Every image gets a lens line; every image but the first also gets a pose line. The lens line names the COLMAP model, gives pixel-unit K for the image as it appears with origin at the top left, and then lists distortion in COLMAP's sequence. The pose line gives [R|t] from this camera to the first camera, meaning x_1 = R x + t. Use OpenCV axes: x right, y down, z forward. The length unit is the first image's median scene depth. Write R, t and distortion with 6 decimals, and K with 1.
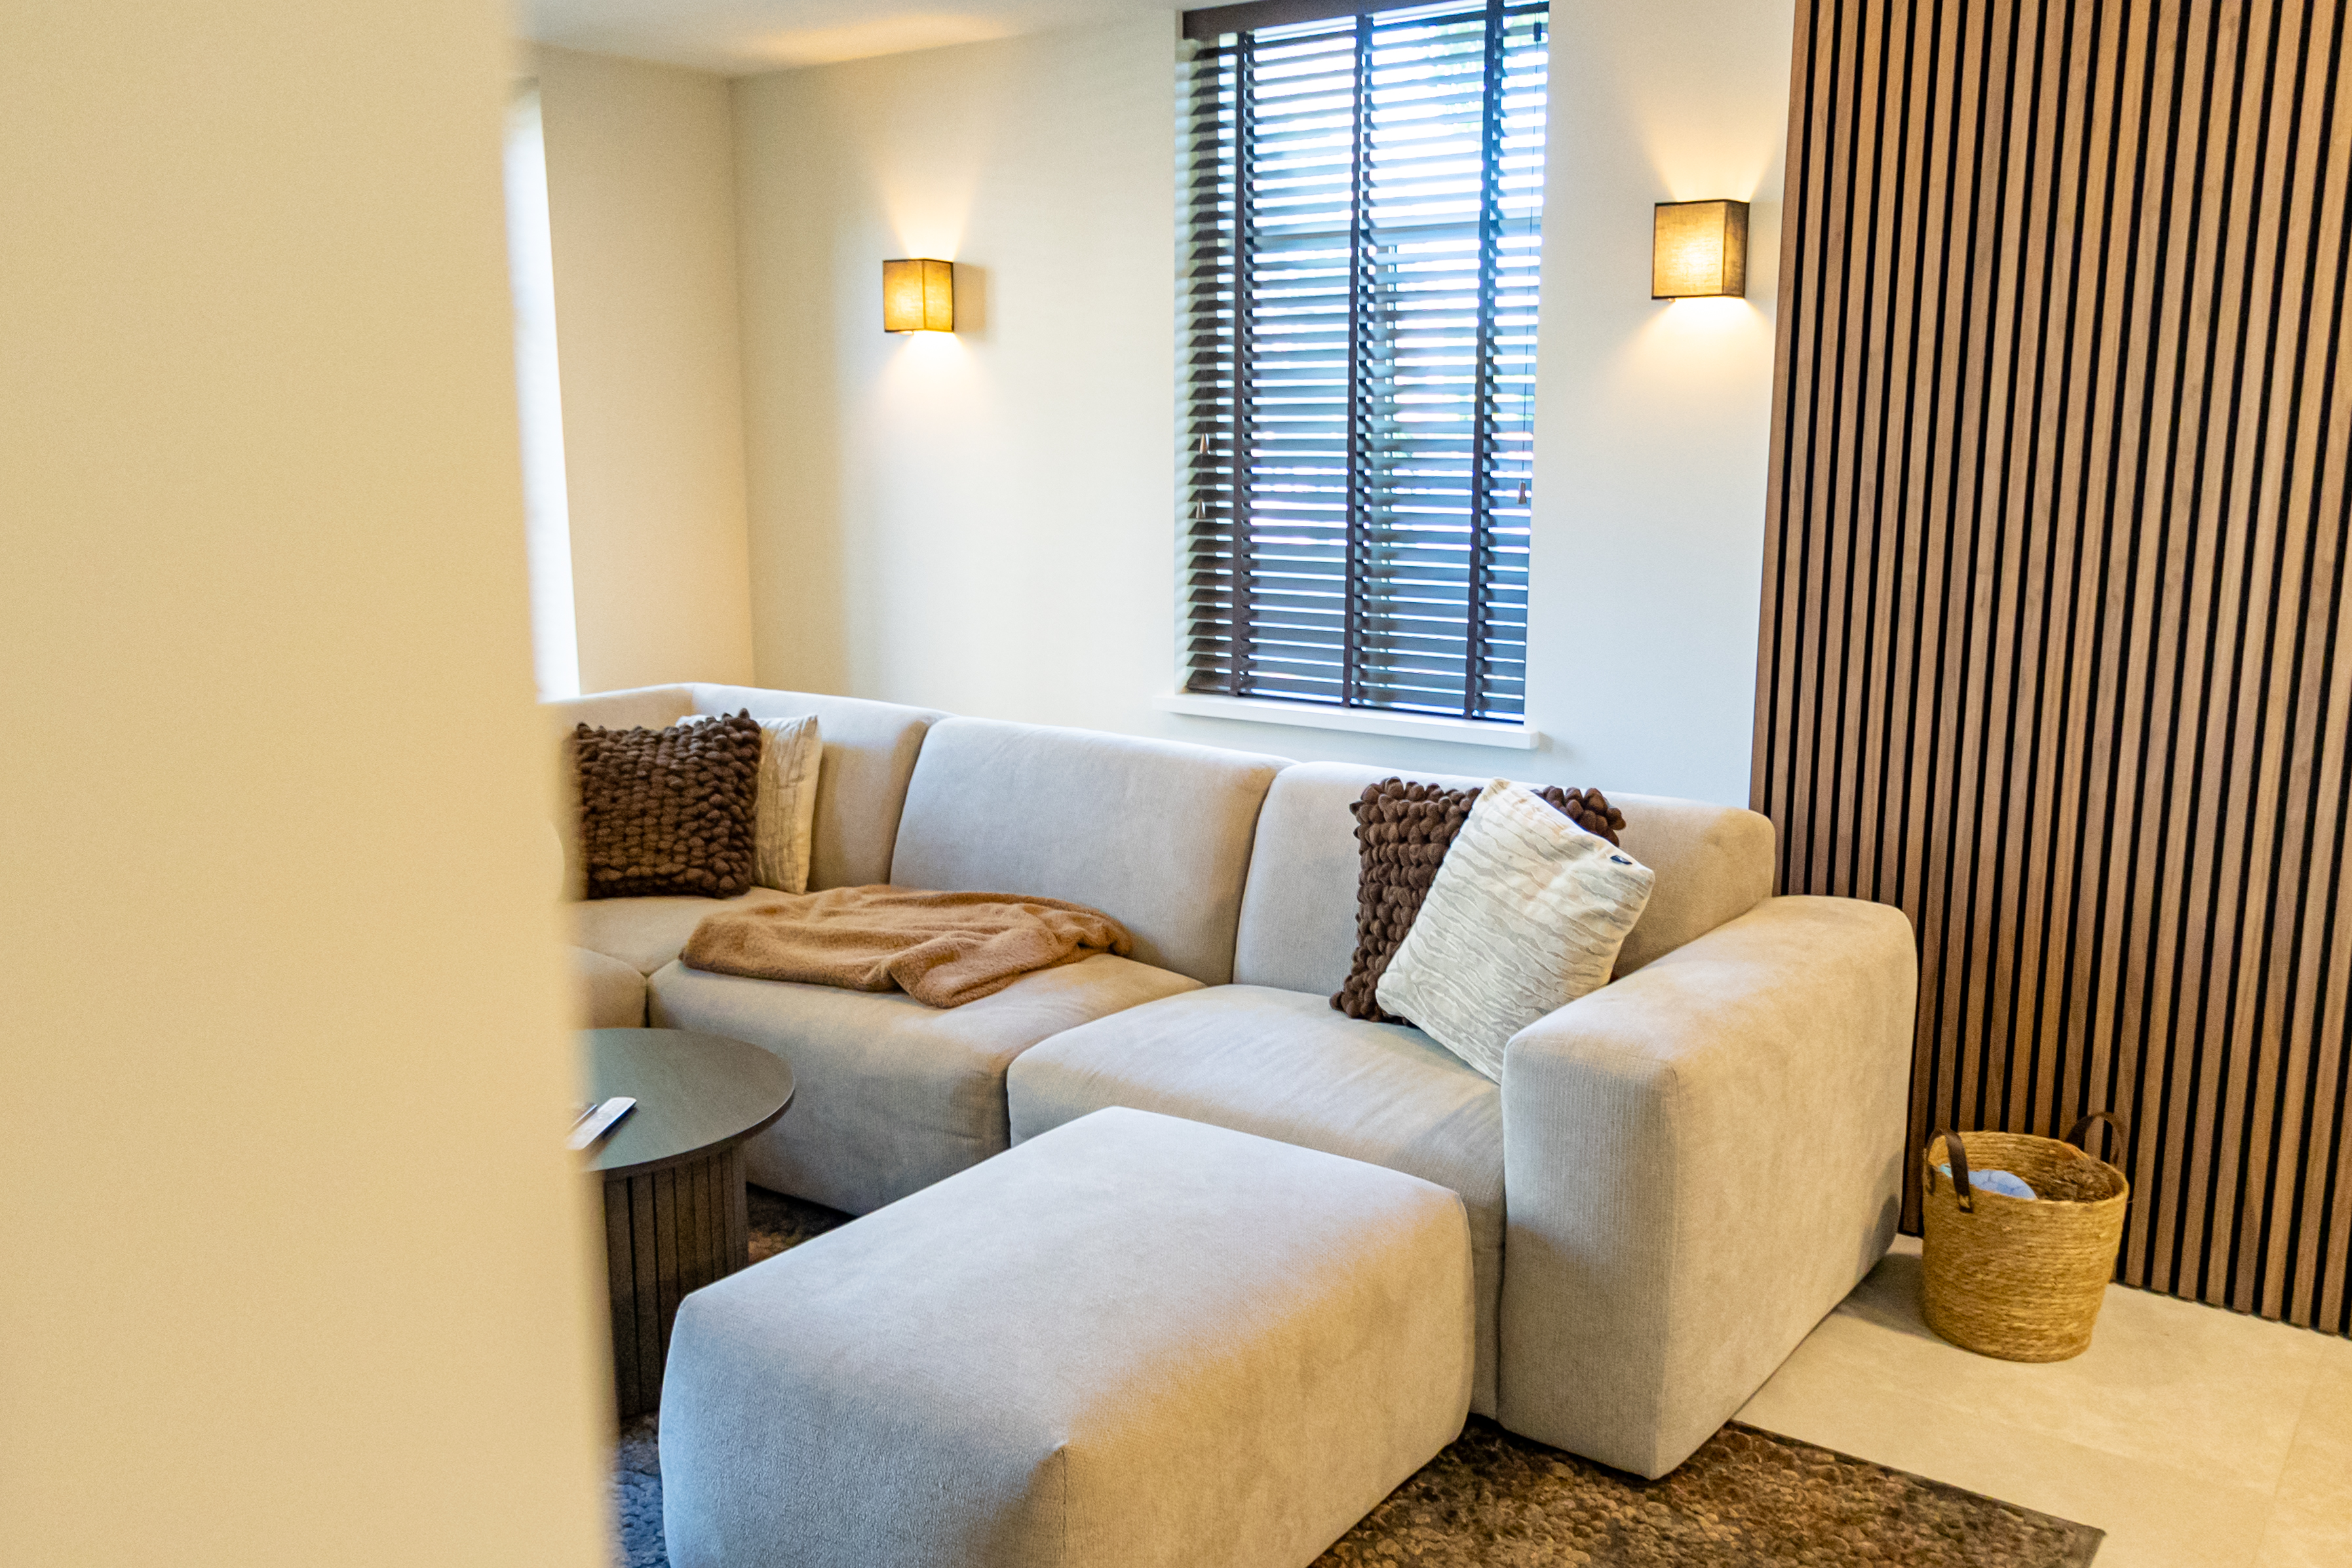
lens RADIAL K [[1953.0, 0, 1112.9], [0, 1953.0, 793.7], [0, 0, 1]] dist [0.002869, -0.004657]
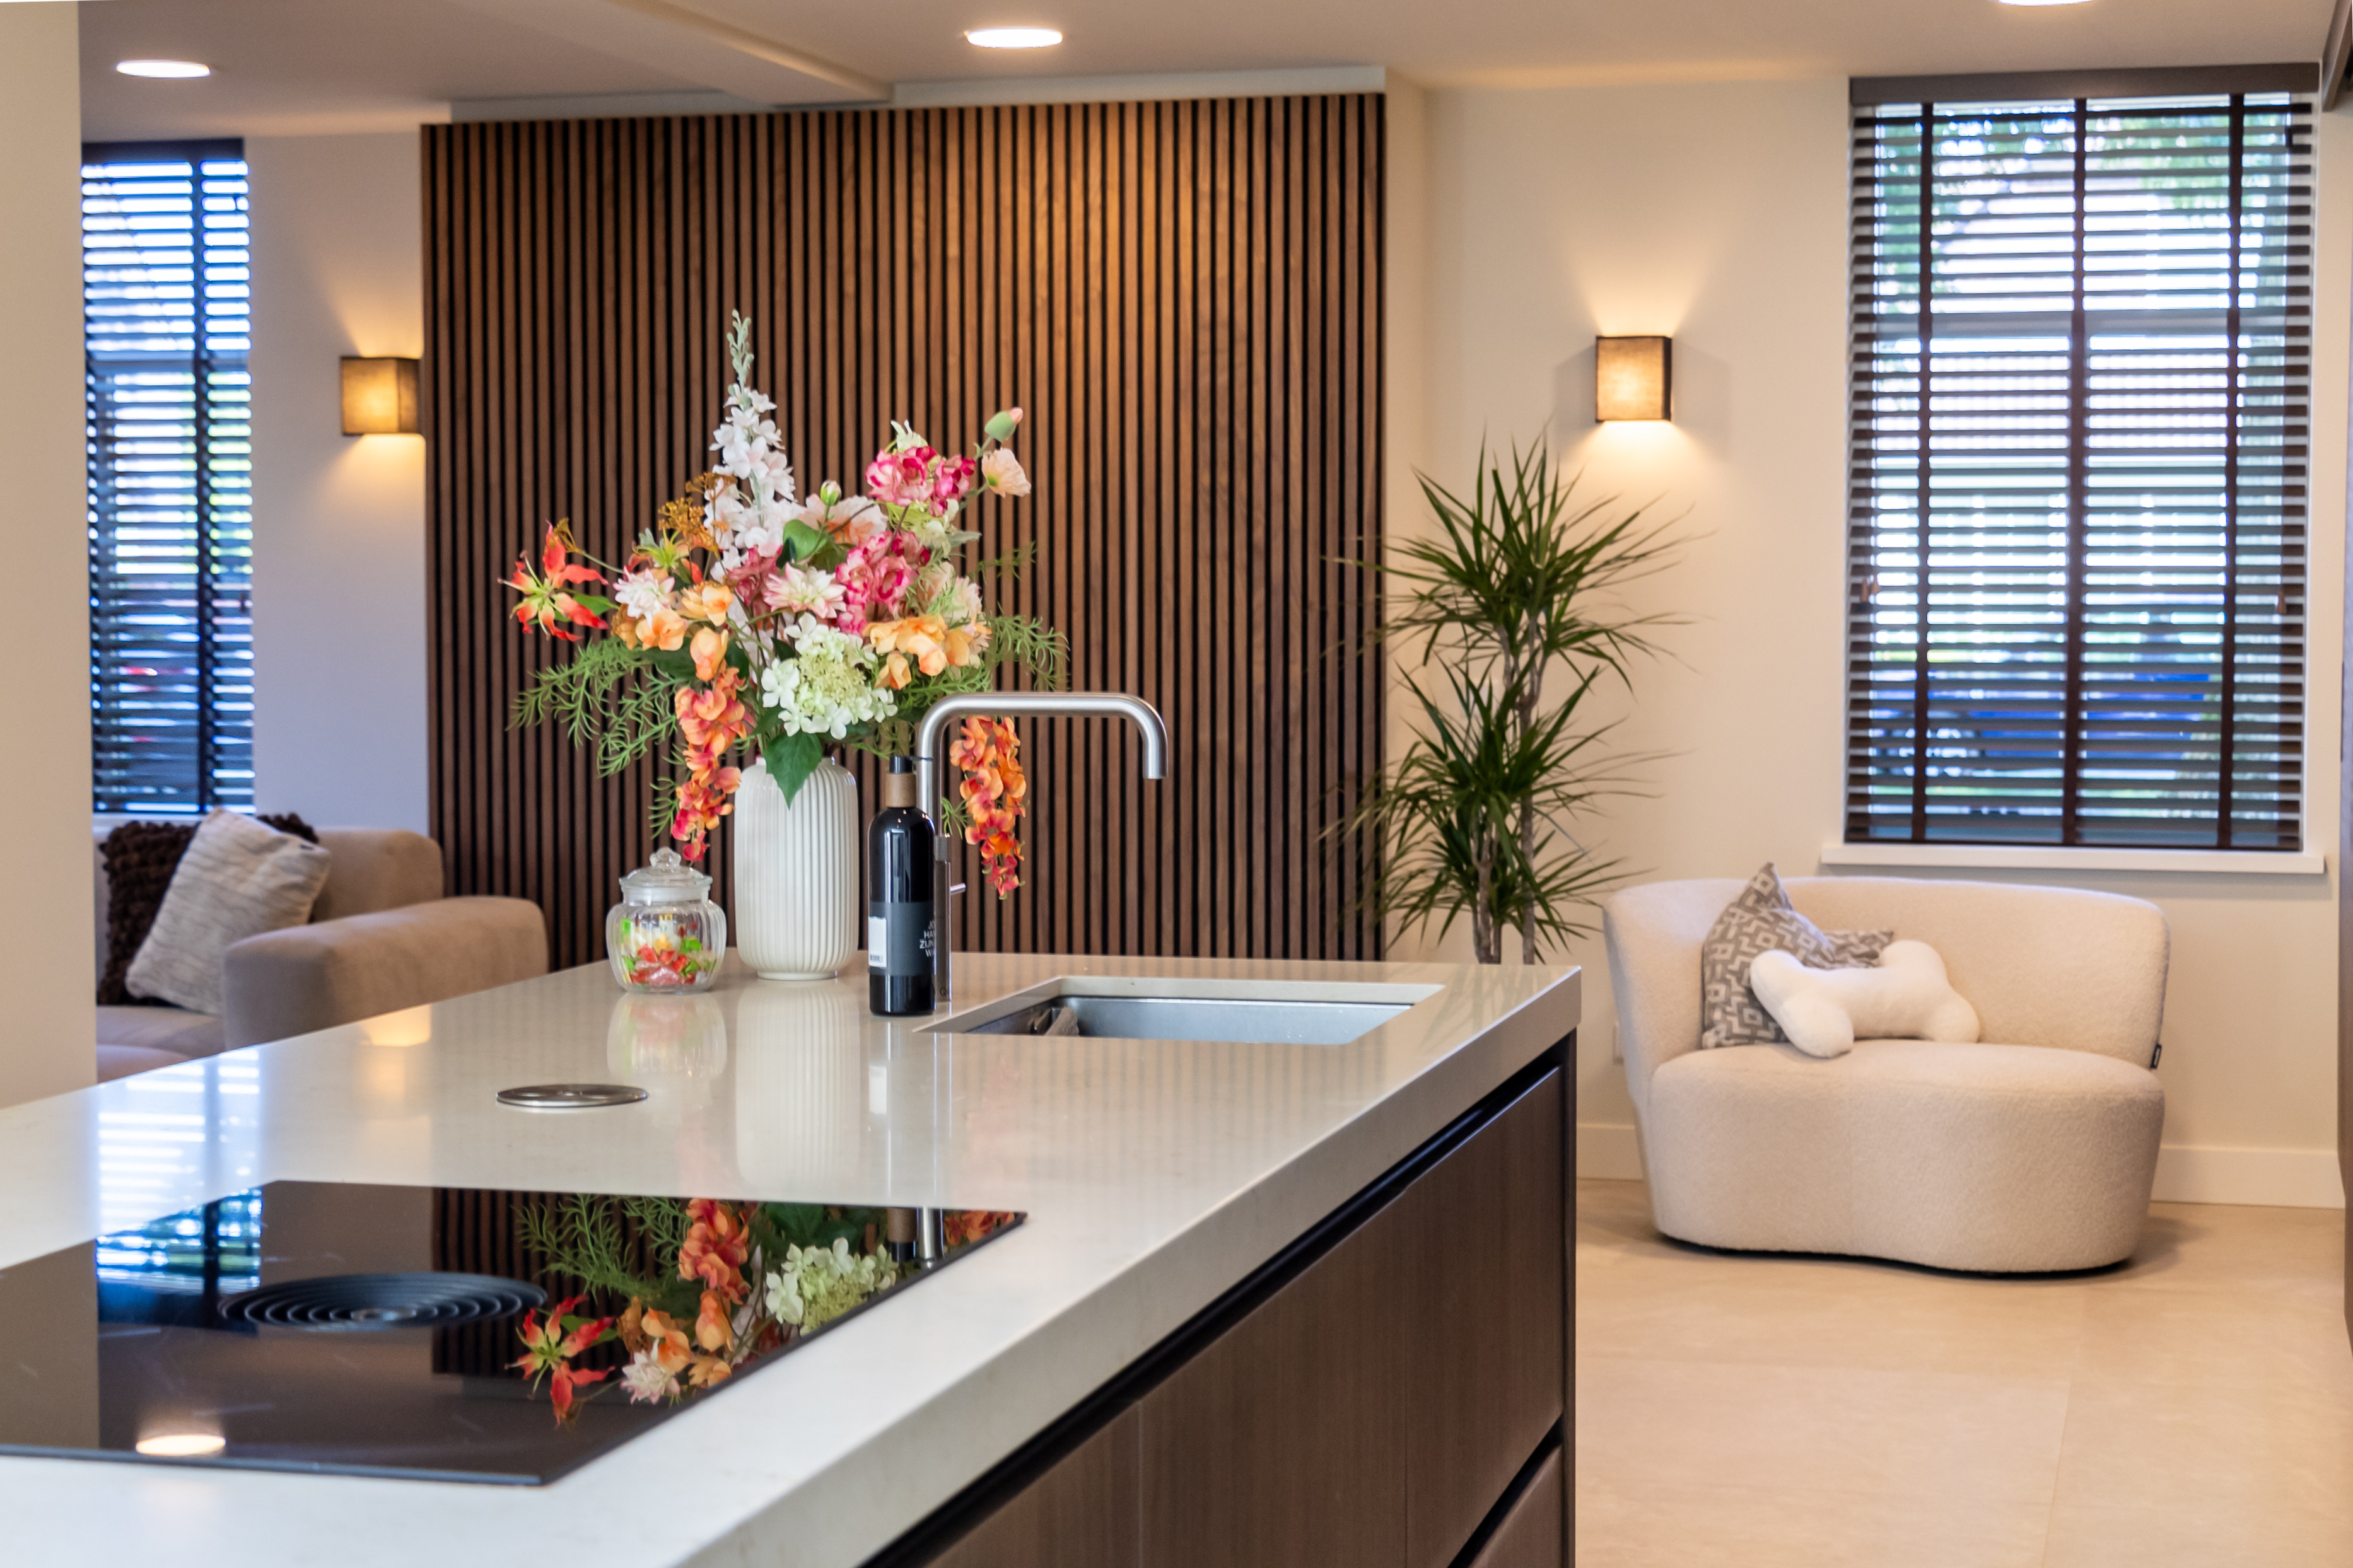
lens RADIAL K [[4065.2, 0, 1151.6], [0, 4065.2, 785.1], [0, 0, 1]] dist [0.042697, 0.061739]
pose [[0.922630, -0.015568, 0.385373, -0.259793], [0.067917, 0.990129, -0.122605, 0.336598], [-0.379660, 0.139293, 0.914579, -1.629773]]
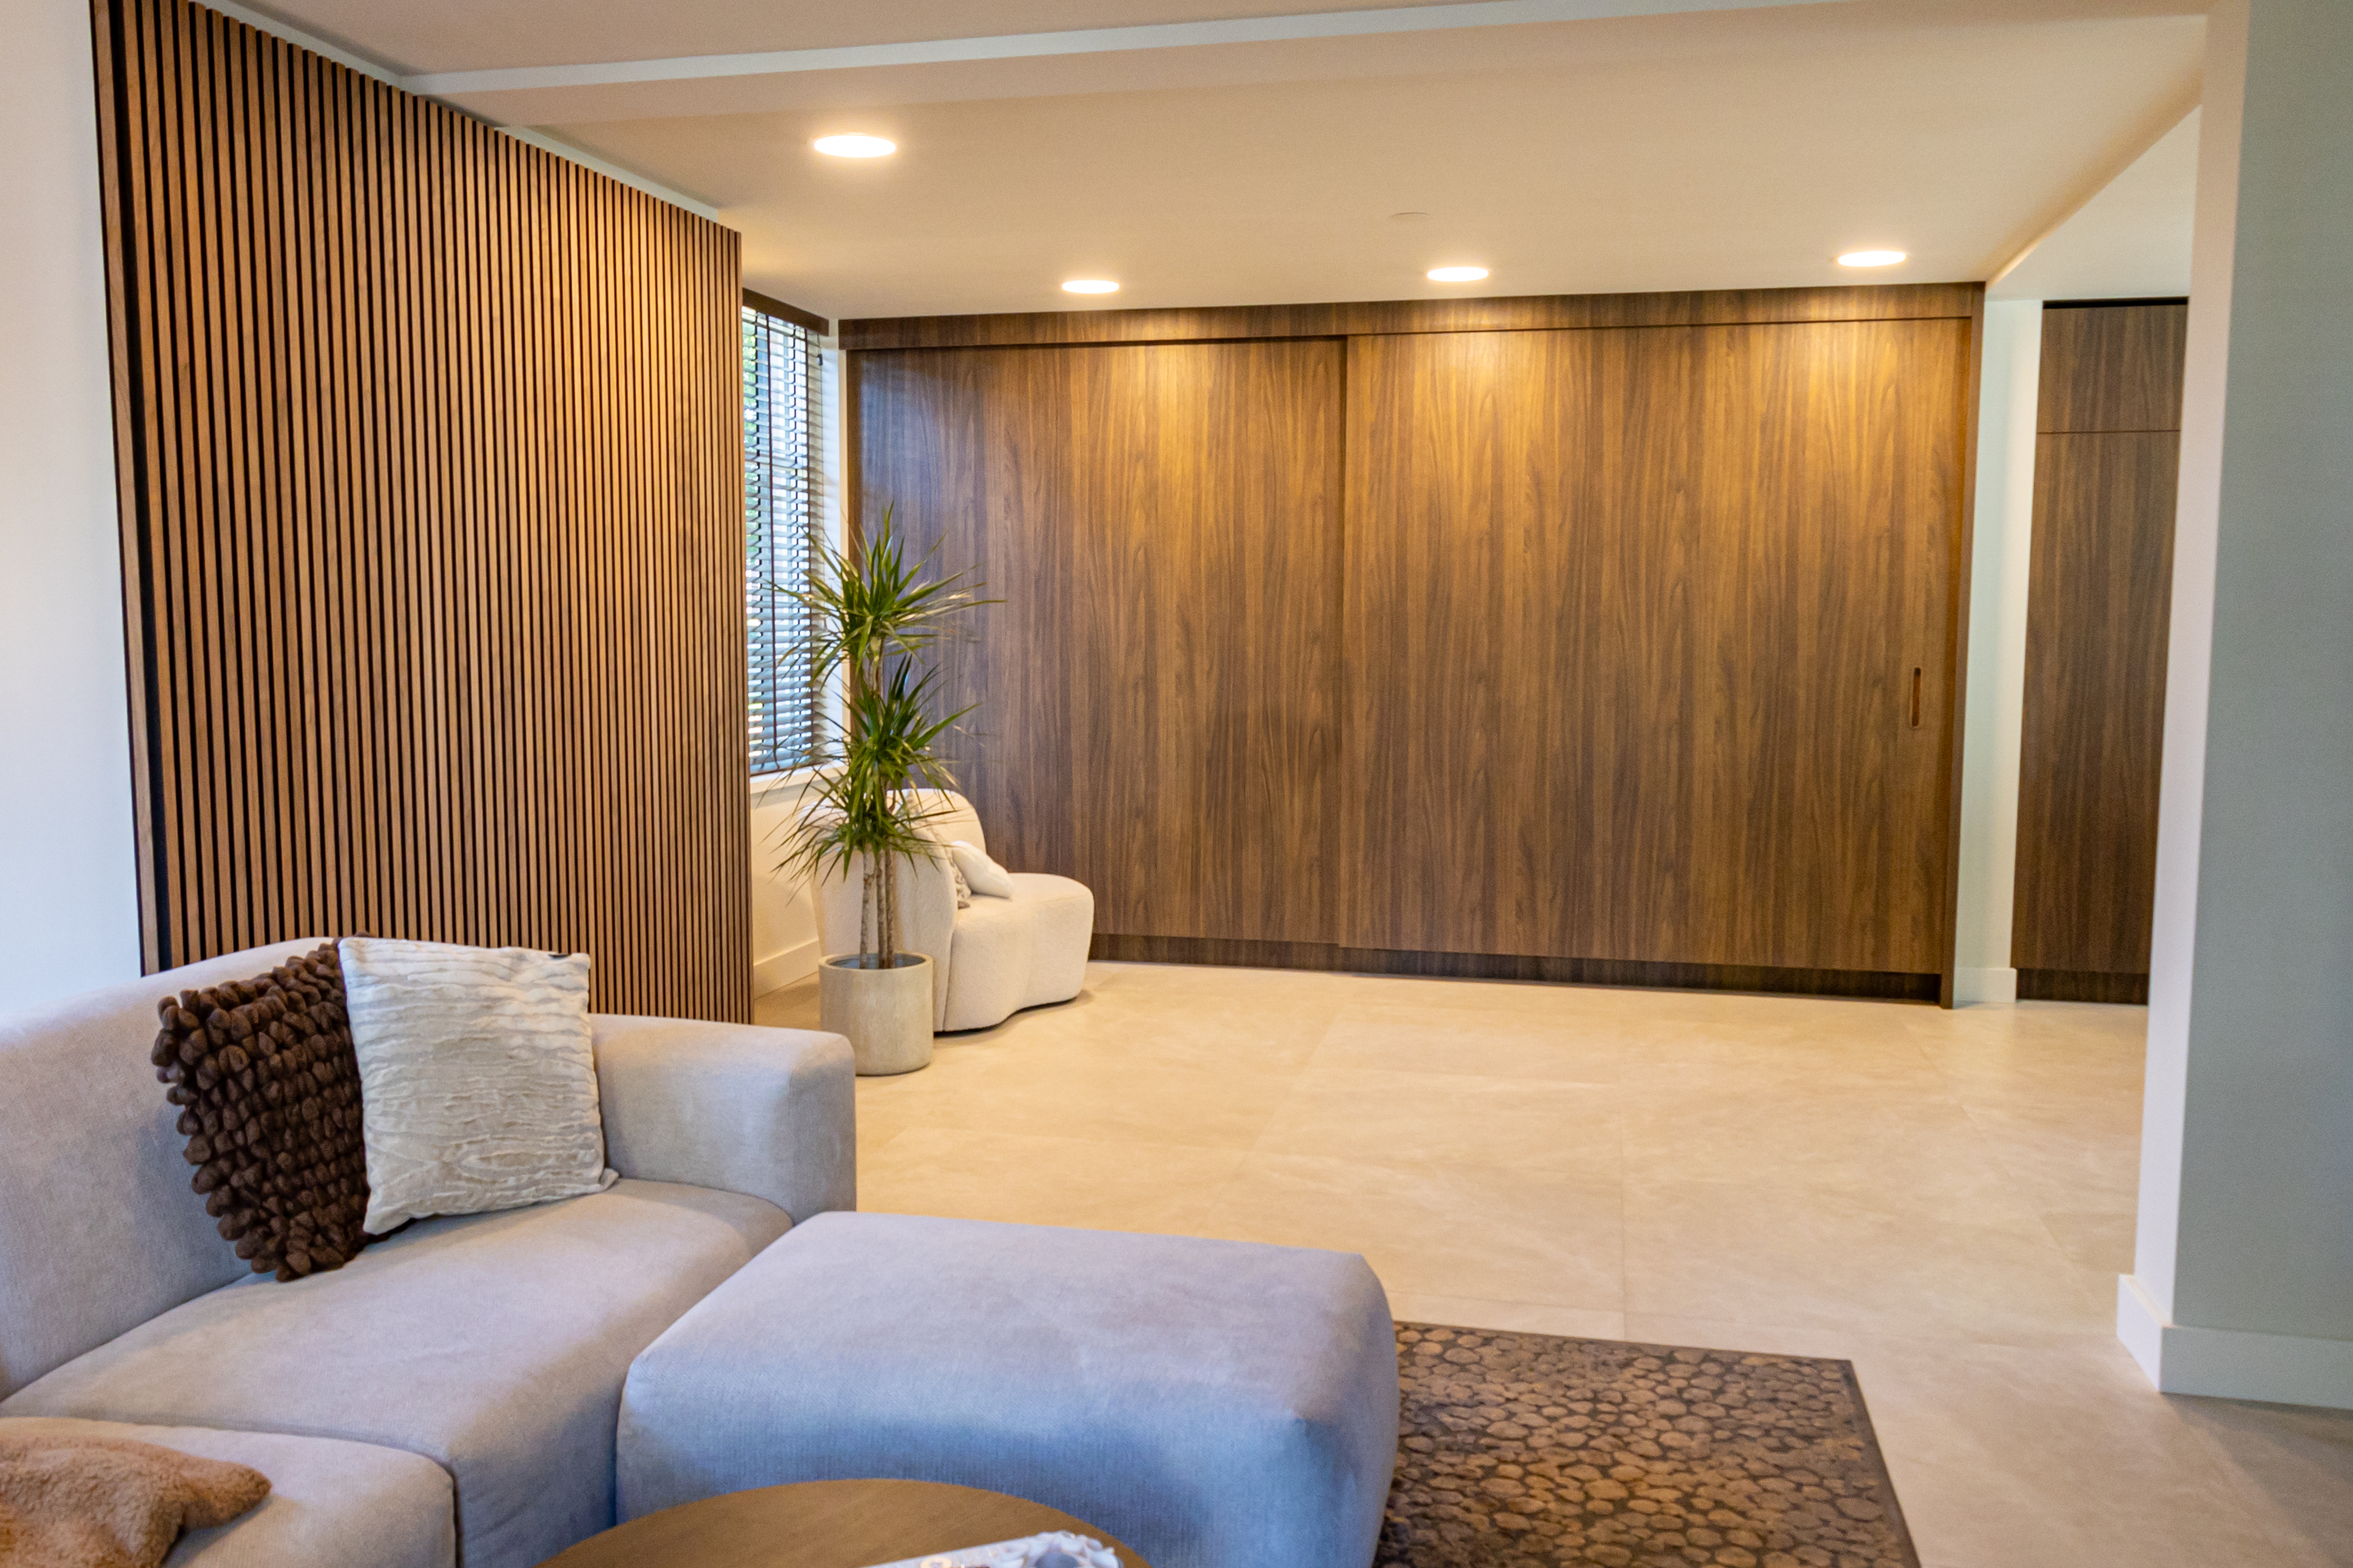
lens RADIAL K [[1903.3, 0, 1139.3], [0, 1903.3, 801.2], [0, 0, 1]] dist [-0.006115, 0.007578]
pose [[-0.405250, -0.088097, 0.909951, -0.711037], [0.171011, 0.970472, 0.170117, -0.149860], [-0.898069, 0.224551, -0.378218, 0.957492]]
